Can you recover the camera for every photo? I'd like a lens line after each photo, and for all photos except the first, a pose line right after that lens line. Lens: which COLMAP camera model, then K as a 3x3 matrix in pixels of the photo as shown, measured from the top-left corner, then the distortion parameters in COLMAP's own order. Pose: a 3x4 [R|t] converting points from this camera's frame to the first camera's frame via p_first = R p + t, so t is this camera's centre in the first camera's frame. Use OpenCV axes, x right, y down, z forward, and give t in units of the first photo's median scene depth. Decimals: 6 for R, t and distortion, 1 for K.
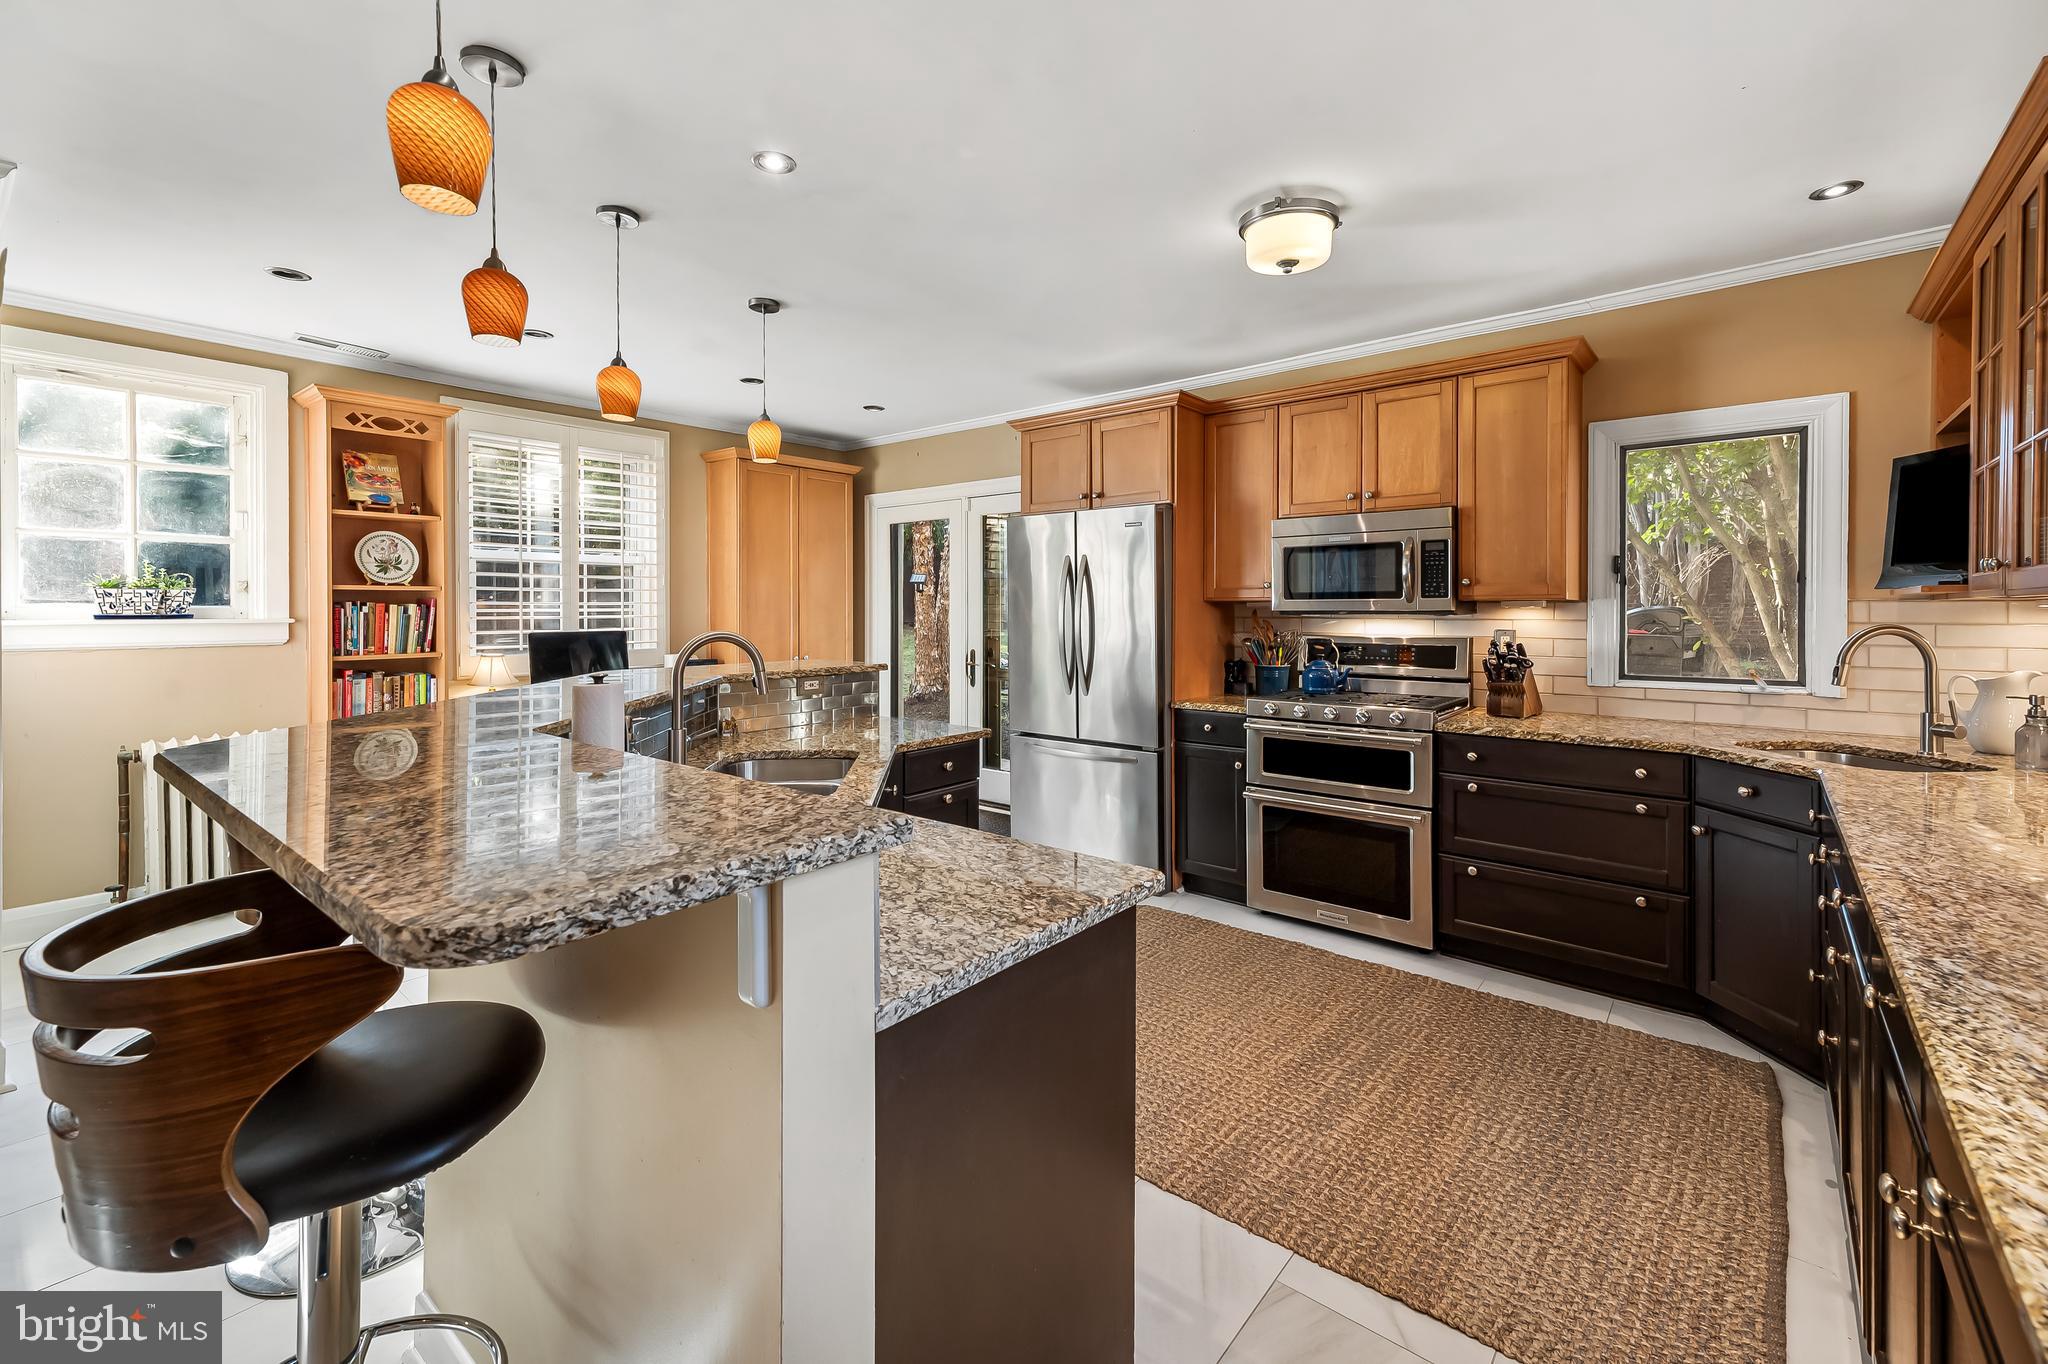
lens RADIAL K [[838.2, 0, 1034.5], [0, 838.2, 627.5], [0, 0, 1]] dist [0.006831, 0.000506]
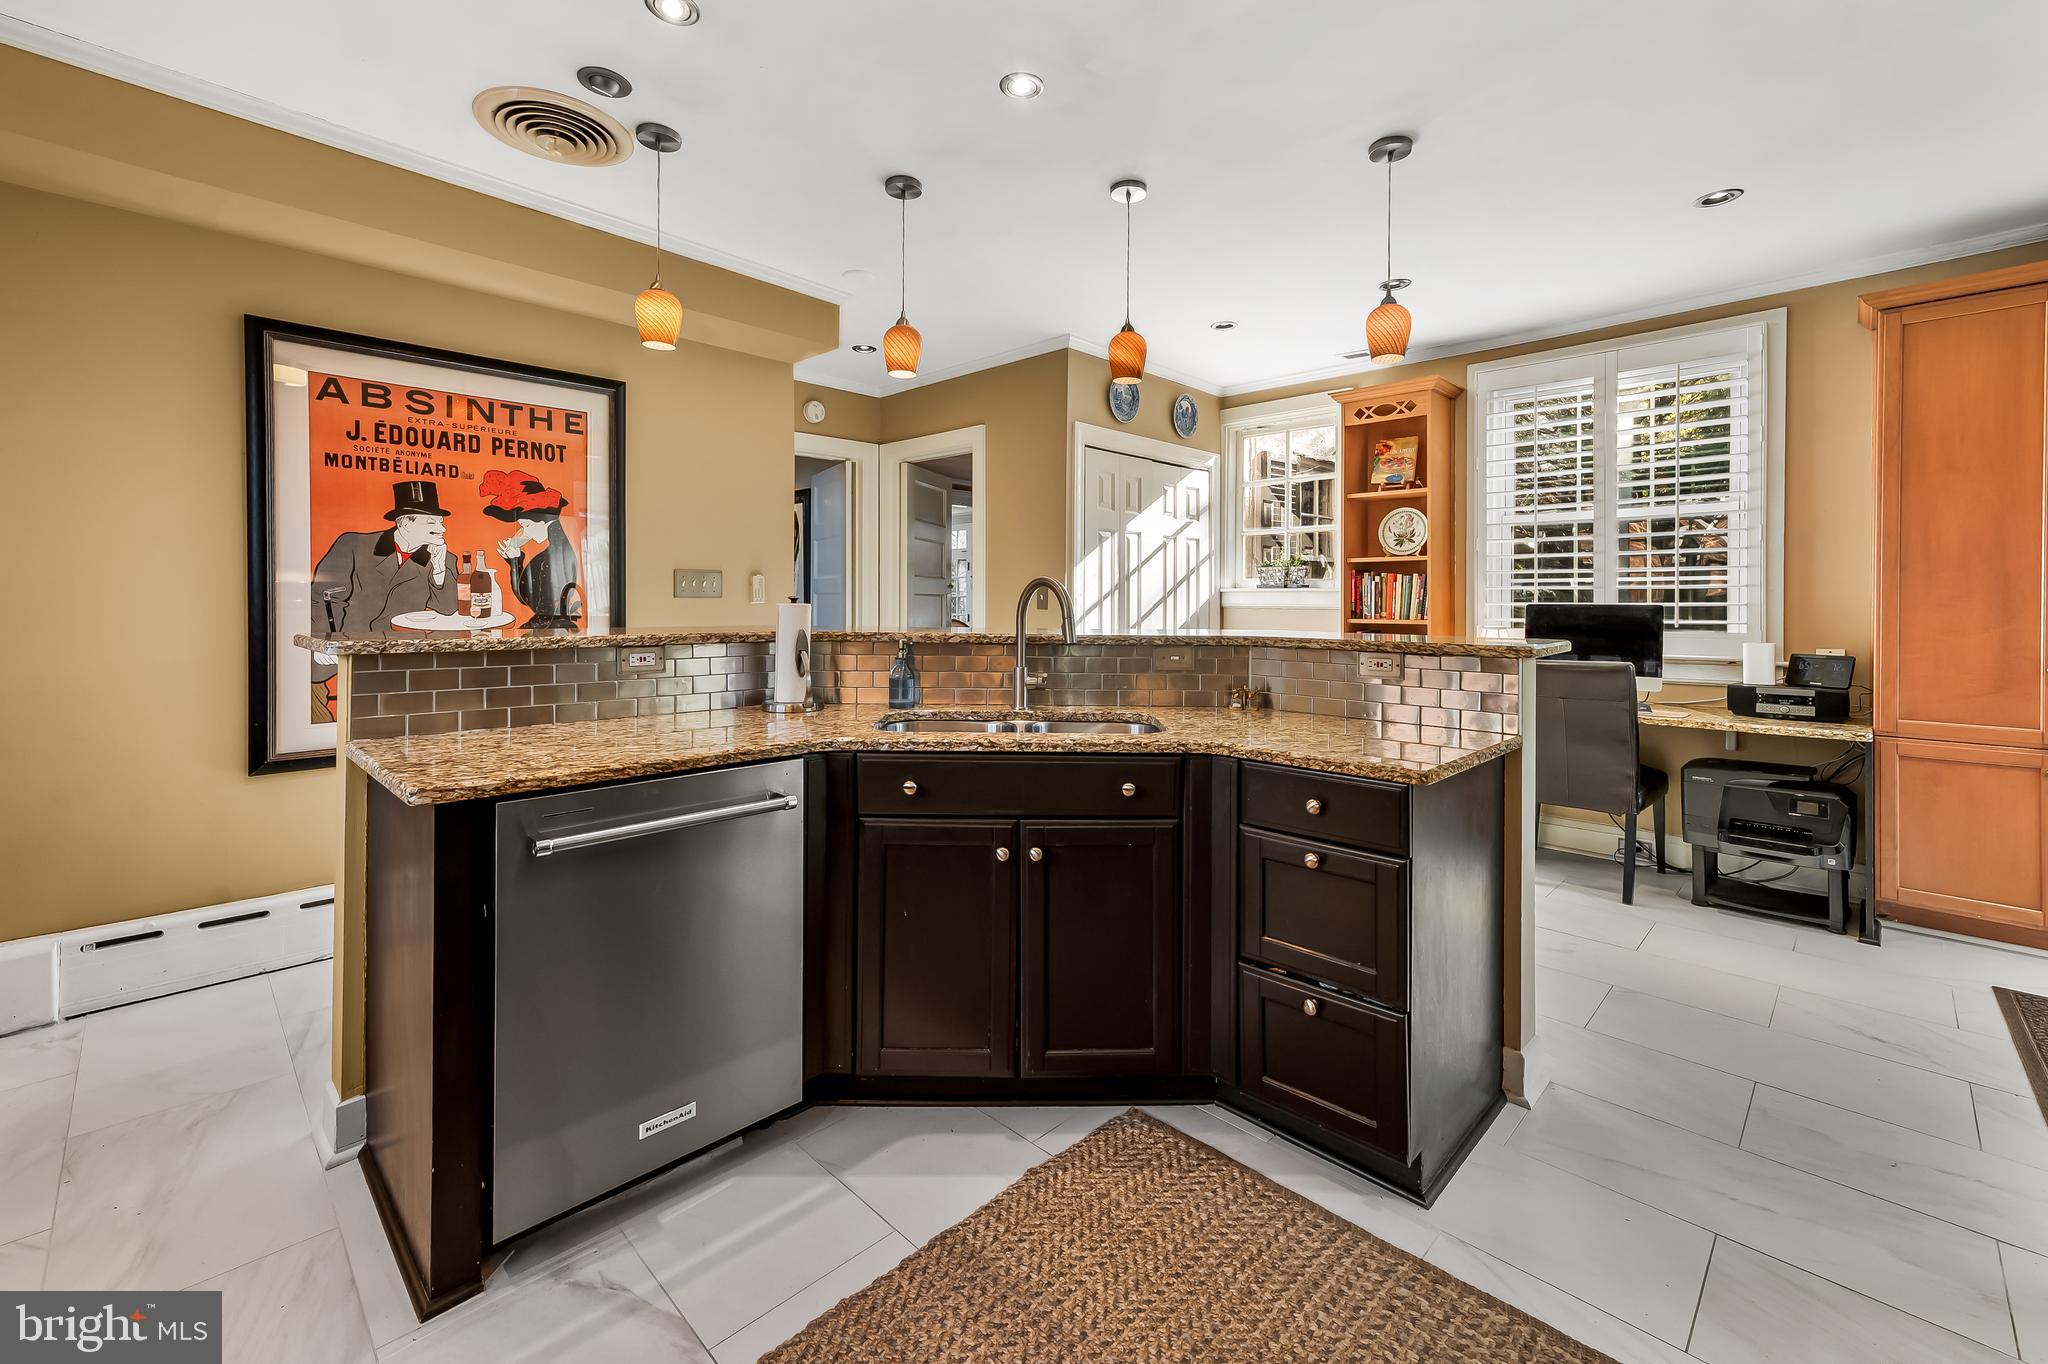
lens RADIAL K [[844.7, 0, 1032.4], [0, 844.7, 611.6], [0, 0, 1]] dist [0.004252, 0.000373]
pose [[-0.077524, 0.012645, -0.996910, 0.443438], [-0.029355, 0.999457, 0.014960, 0.022638], [0.996558, 0.030424, -0.077111, 0.741045]]
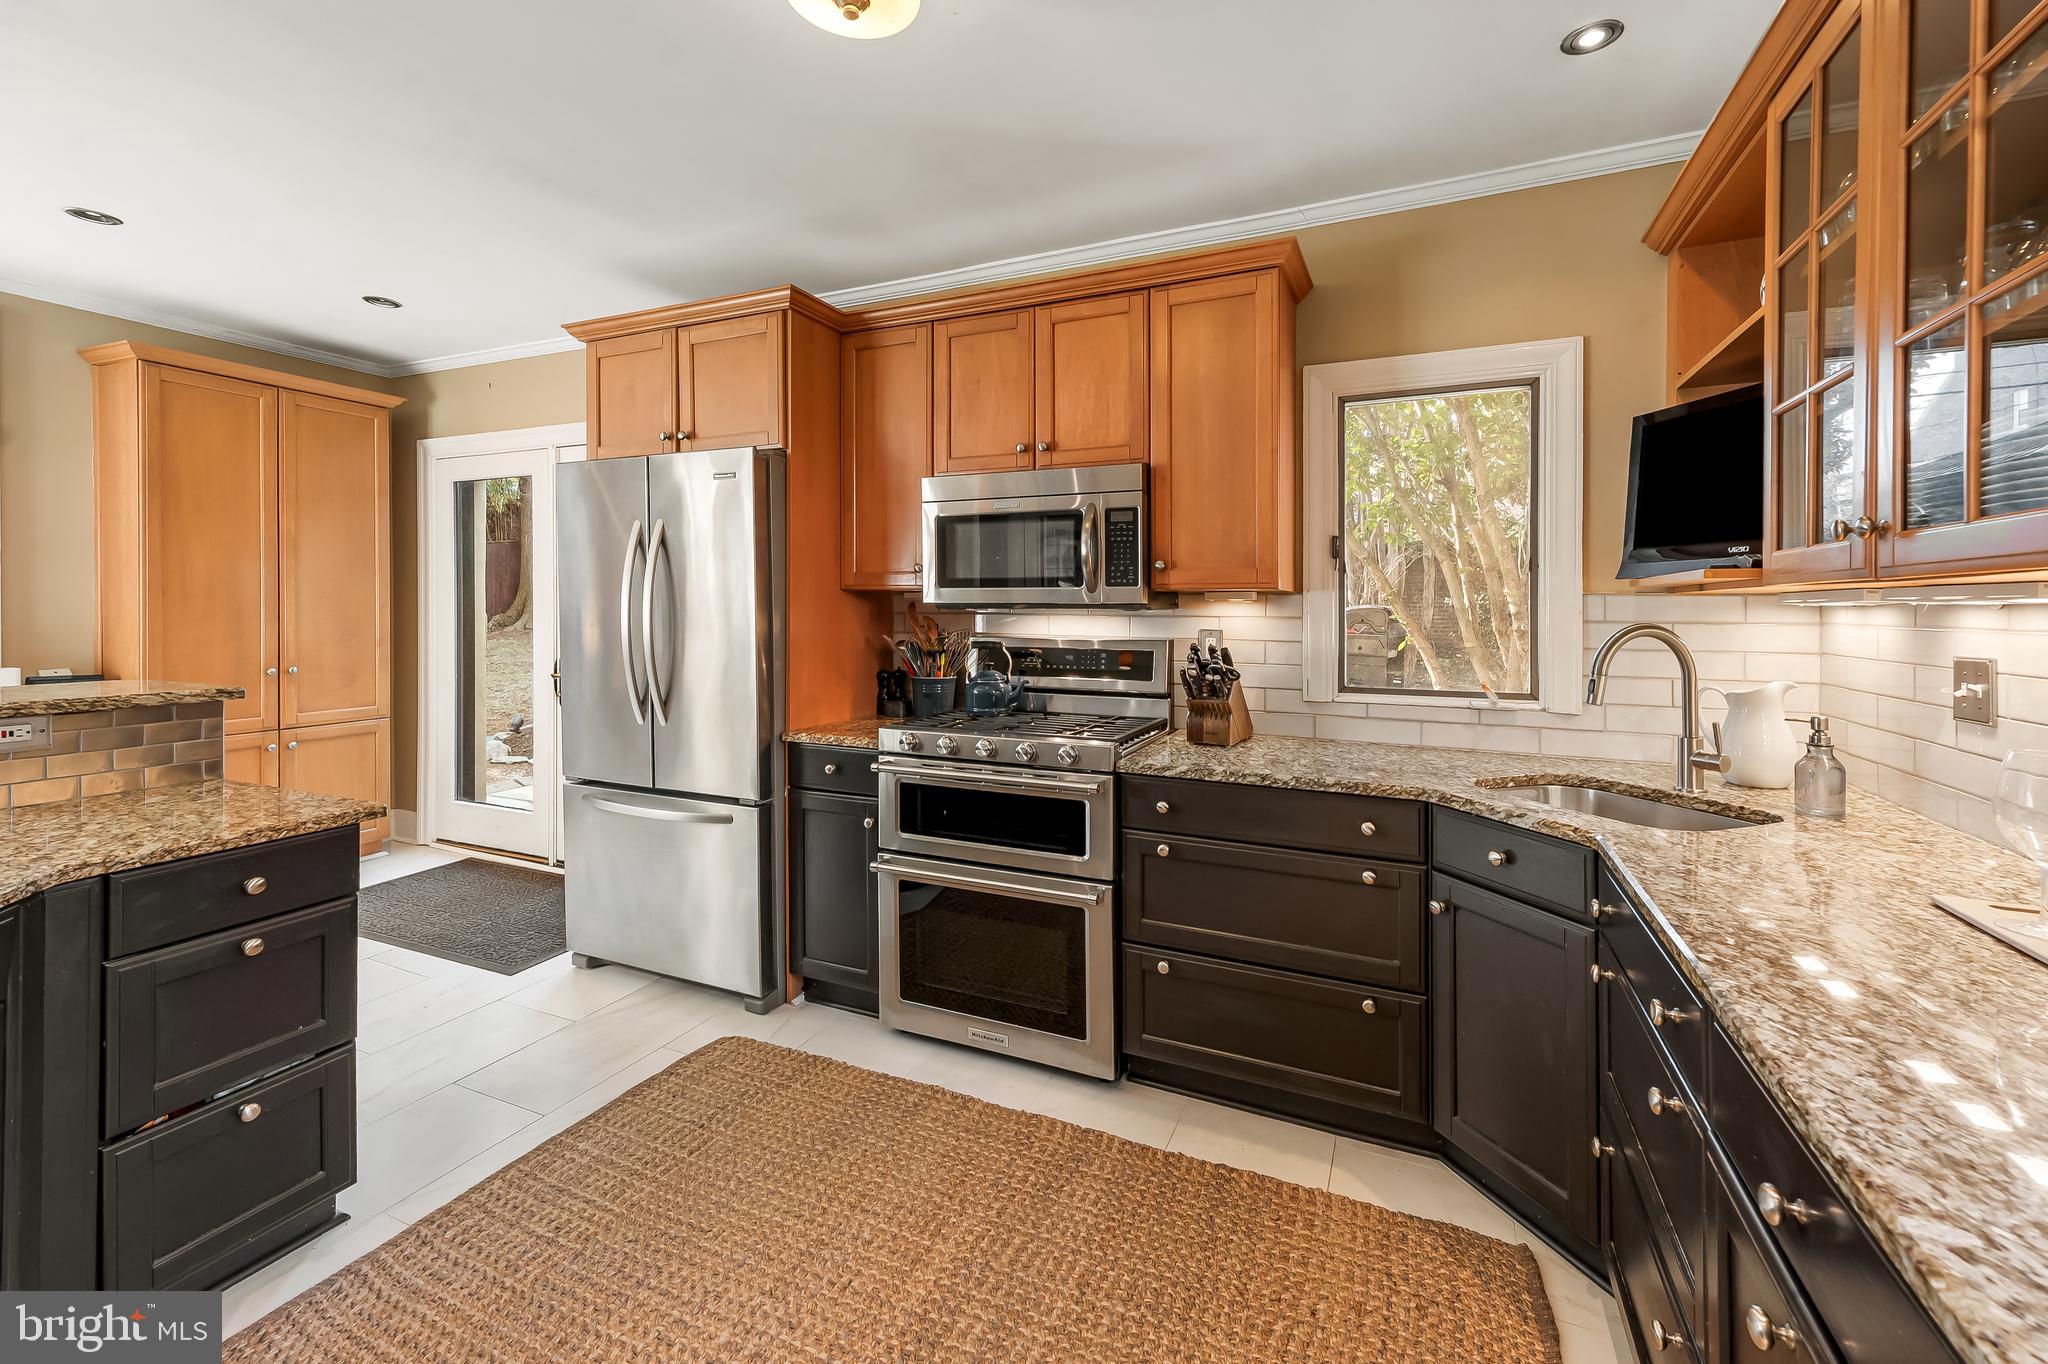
lens RADIAL K [[844.7, 0, 1032.4], [0, 844.7, 611.6], [0, 0, 1]] dist [0.004252, 0.000373]
pose [[0.963301, 0.006126, 0.268355, 0.199942], [-0.001548, 0.999850, -0.017269, -0.000088], [-0.268421, 0.016220, 0.963165, 0.303531]]
